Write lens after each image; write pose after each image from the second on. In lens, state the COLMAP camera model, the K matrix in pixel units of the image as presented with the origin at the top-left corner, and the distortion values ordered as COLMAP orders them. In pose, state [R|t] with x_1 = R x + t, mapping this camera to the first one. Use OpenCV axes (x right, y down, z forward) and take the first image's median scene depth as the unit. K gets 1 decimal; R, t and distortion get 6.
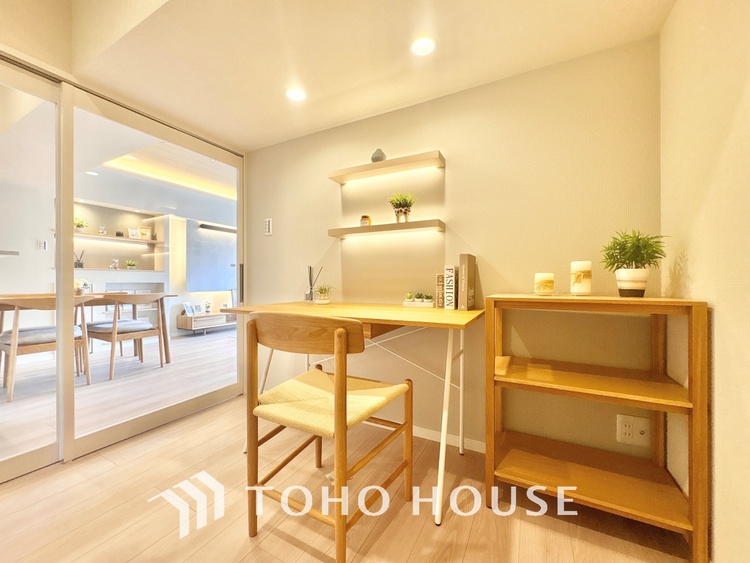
lens RADIAL K [[298.6, 0, 378.2], [0, 298.6, 281.3], [0, 0, 1]] dist [0.004285, -0.000827]
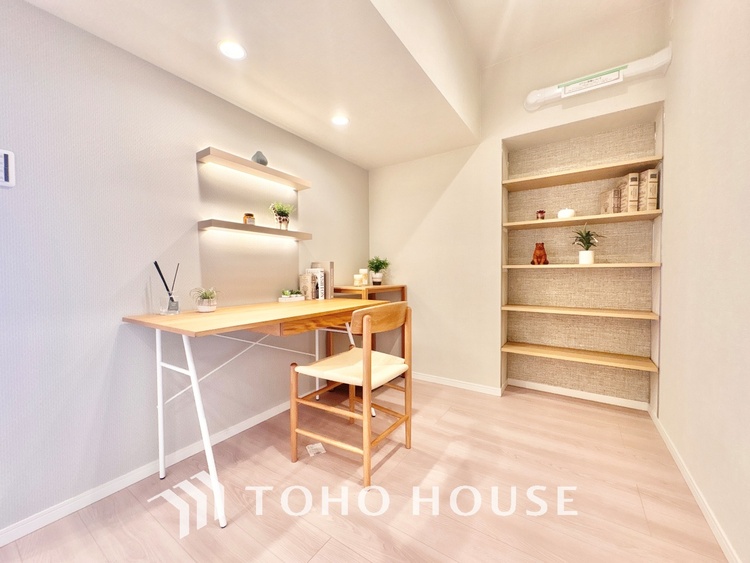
lens RADIAL K [[298.6, 0, 381.9], [0, 298.6, 280.9], [0, 0, 1]] dist [0.004285, -0.000827]
pose [[0.094924, -0.020471, 0.995274, -1.013724], [0.008553, 0.999768, 0.019747, -0.019265], [-0.995448, 0.006638, 0.095077, 0.508443]]
